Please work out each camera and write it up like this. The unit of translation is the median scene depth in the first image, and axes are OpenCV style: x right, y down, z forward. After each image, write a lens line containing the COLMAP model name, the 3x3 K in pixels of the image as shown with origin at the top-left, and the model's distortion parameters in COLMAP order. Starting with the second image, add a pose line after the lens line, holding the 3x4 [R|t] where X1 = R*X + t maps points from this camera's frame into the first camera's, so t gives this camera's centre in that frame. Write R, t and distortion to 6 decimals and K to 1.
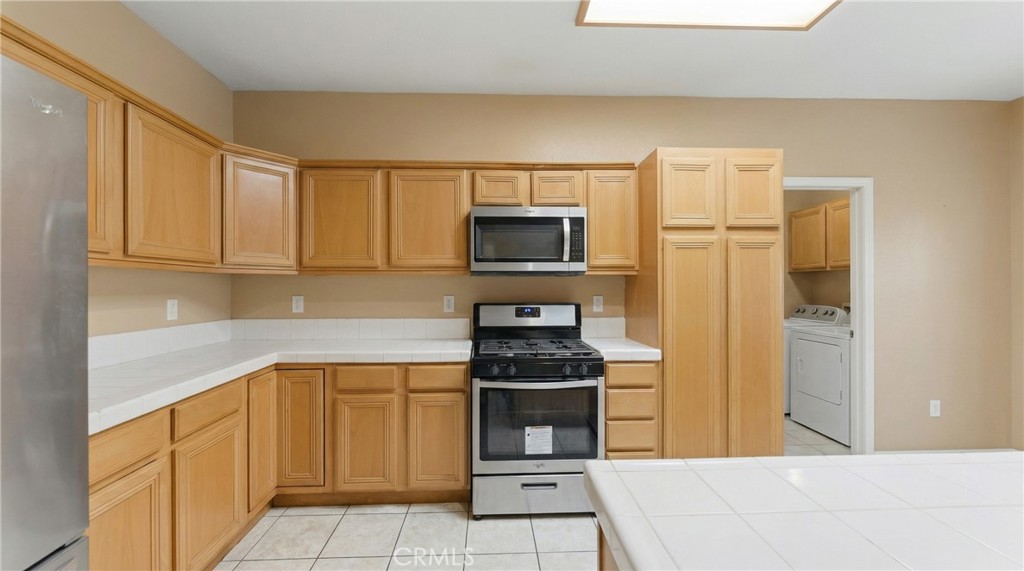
lens RADIAL K [[395.3, 0, 529.6], [0, 395.3, 281.2], [0, 0, 1]] dist [0.069188, -0.006824]
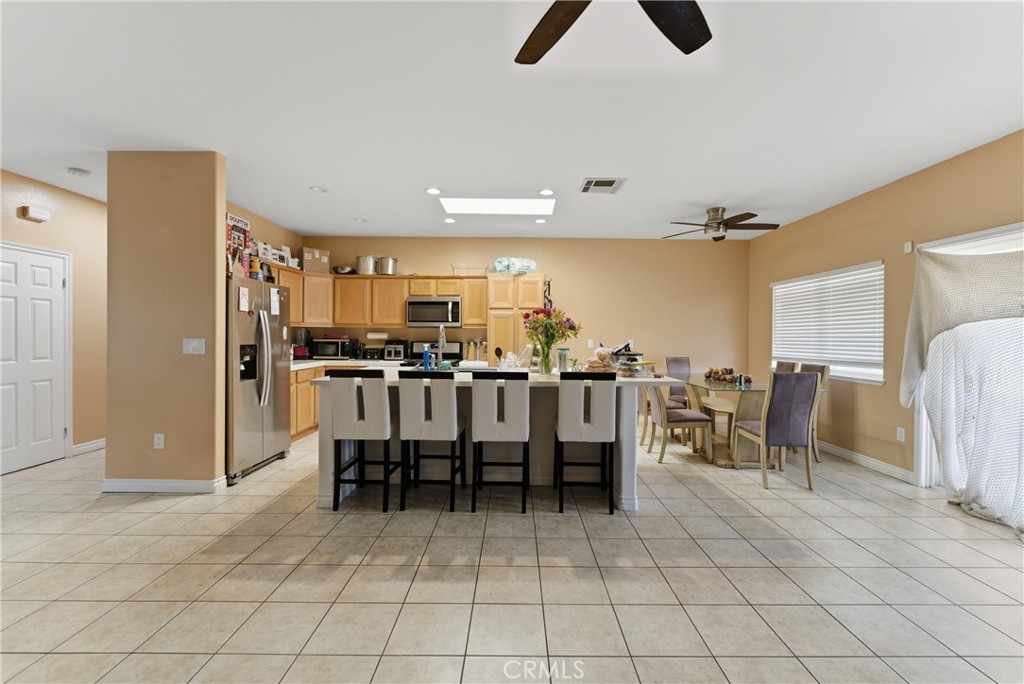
lens RADIAL K [[425.7, 0, 515.4], [0, 425.7, 336.4], [0, 0, 1]] dist [-0.001381, 0.000231]
pose [[0.995815, 0.016219, -0.089938, 0.650094], [-0.016018, 0.999867, 0.002956, 0.014367], [0.089974, -0.001503, 0.995943, -1.265854]]
